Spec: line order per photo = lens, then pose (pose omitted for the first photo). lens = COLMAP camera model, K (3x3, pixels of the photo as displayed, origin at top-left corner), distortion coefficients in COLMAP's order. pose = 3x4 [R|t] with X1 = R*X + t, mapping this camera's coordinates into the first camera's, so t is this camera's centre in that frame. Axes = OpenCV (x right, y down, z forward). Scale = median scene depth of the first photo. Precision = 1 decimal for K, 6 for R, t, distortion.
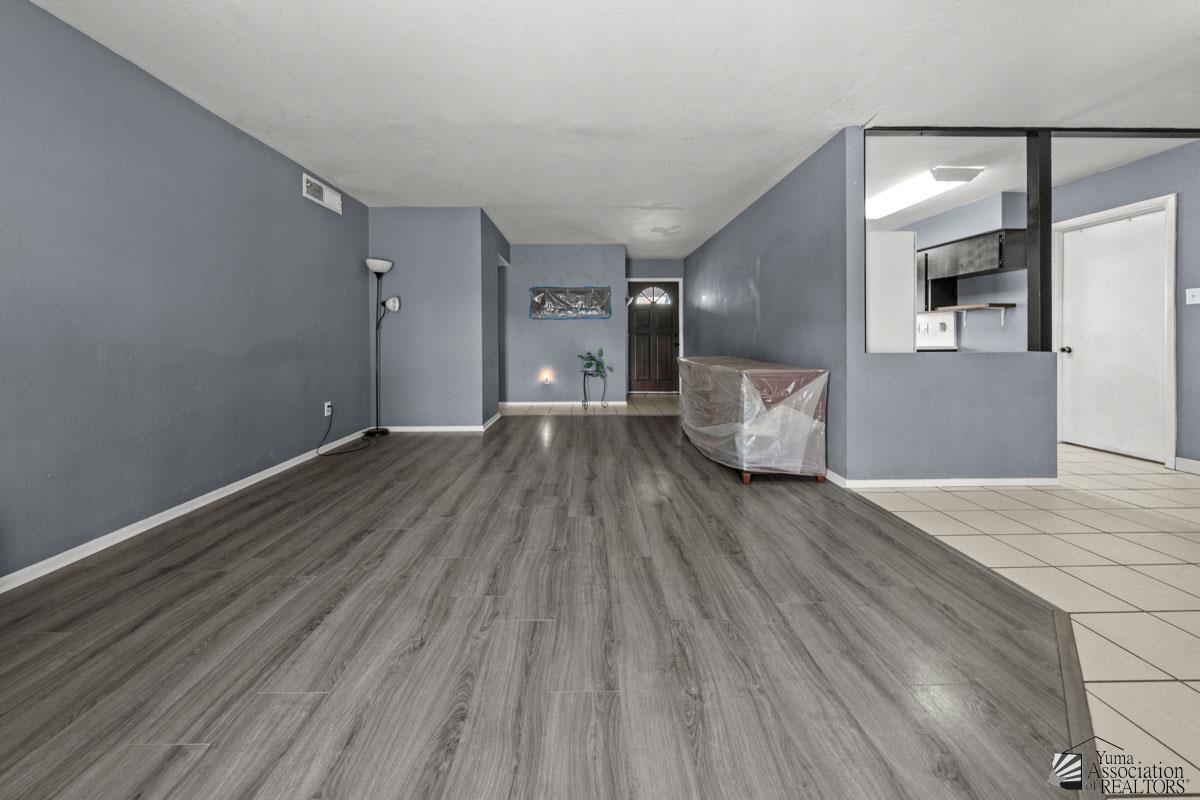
lens RADIAL K [[429.2, 0, 597.0], [0, 429.2, 328.9], [0, 0, 1]] dist [0.000414, 0.000077]
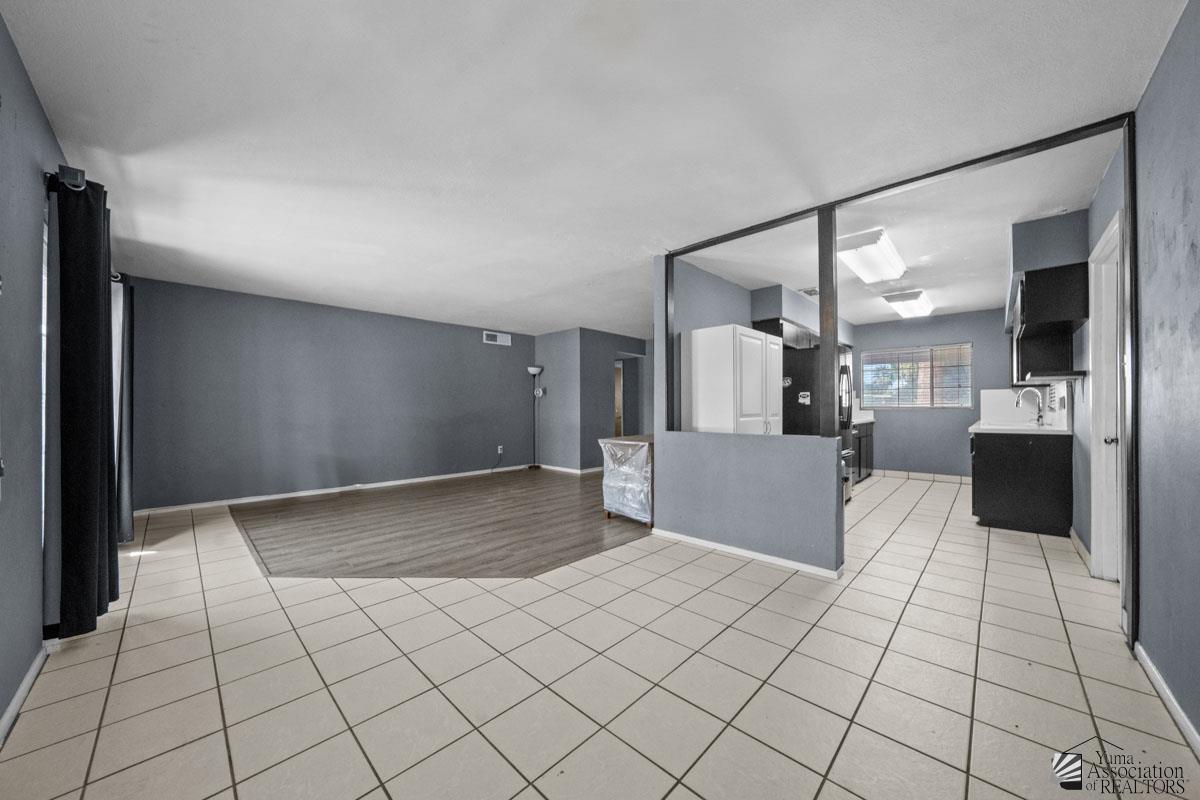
lens RADIAL K [[422.1, 0, 600.0], [0, 422.1, 400.0], [0, 0, 1]] dist [-0.000686, -0.000053]
pose [[0.706273, -0.007847, -0.707896, 1.328163], [0.011312, 0.999936, 0.000202, -0.039473], [0.707849, -0.008150, 0.706316, -0.019328]]
